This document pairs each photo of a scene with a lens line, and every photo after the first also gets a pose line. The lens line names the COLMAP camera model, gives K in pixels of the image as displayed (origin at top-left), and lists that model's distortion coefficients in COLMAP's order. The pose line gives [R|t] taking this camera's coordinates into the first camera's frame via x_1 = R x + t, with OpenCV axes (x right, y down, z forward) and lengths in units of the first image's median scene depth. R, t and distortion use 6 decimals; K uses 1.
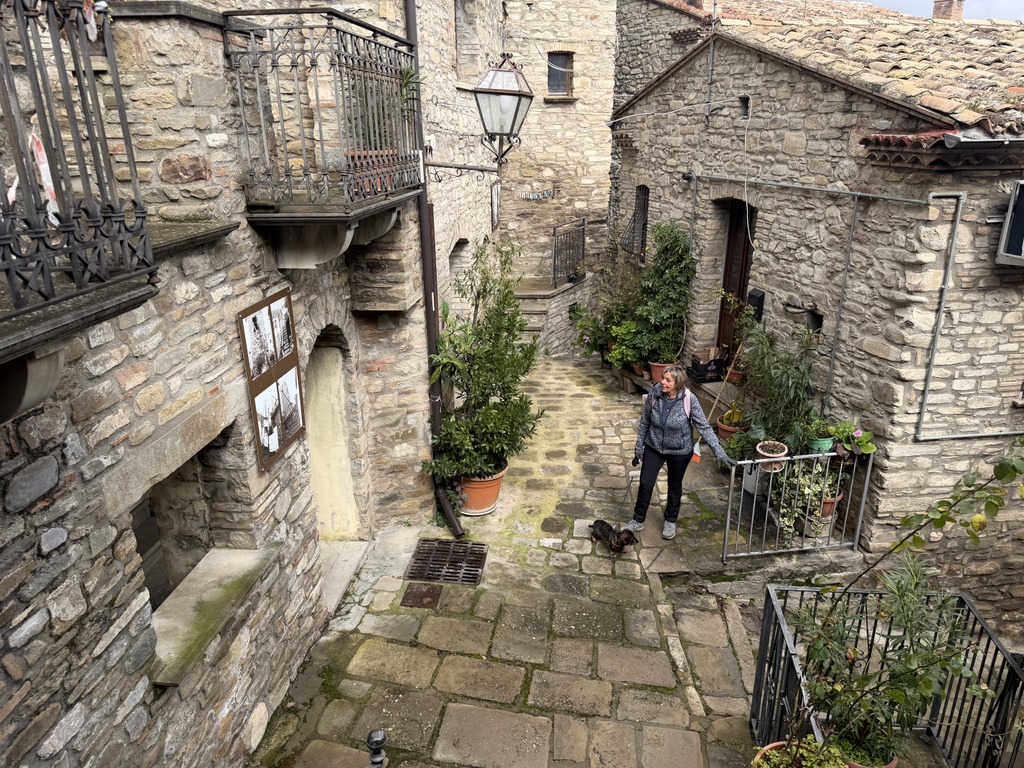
lens RADIAL K [[714.4, 0, 512.0], [0, 714.4, 384.0], [0, 0, 1]] dist [0.164057, -0.361870]
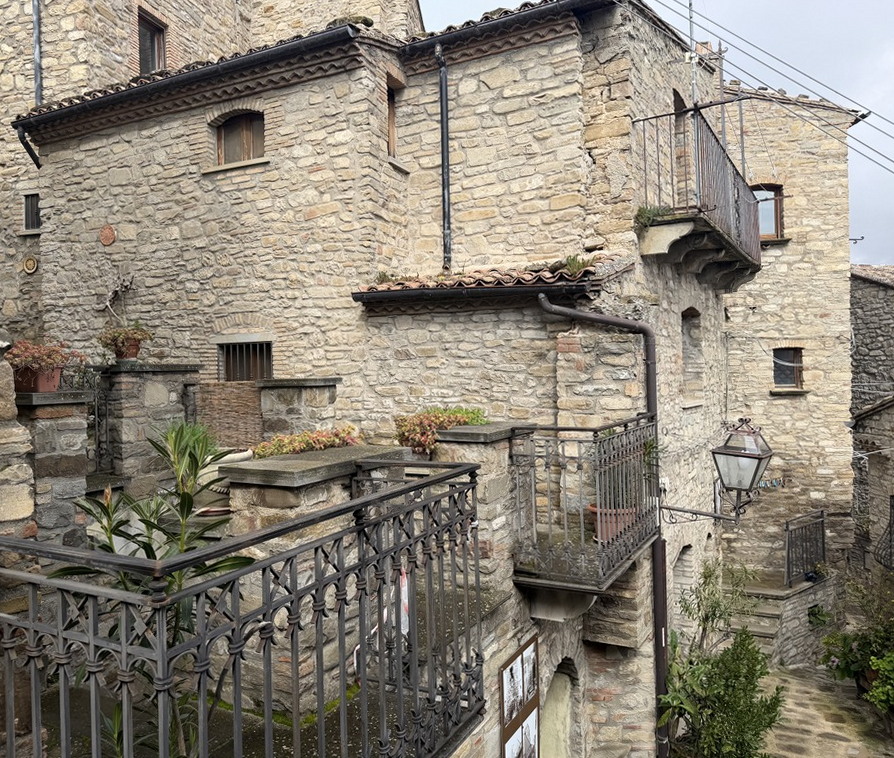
lens RADIAL K [[723.9, 0, 387.9], [0, 723.9, 376.7], [0, 0, 1]] dist [-0.004485, -0.000543]
pose [[0.907085, -0.008110, -0.420870, -0.029847], [-0.131164, 0.944594, -0.300896, -0.100360], [0.399992, 0.328141, 0.855763, -0.133821]]
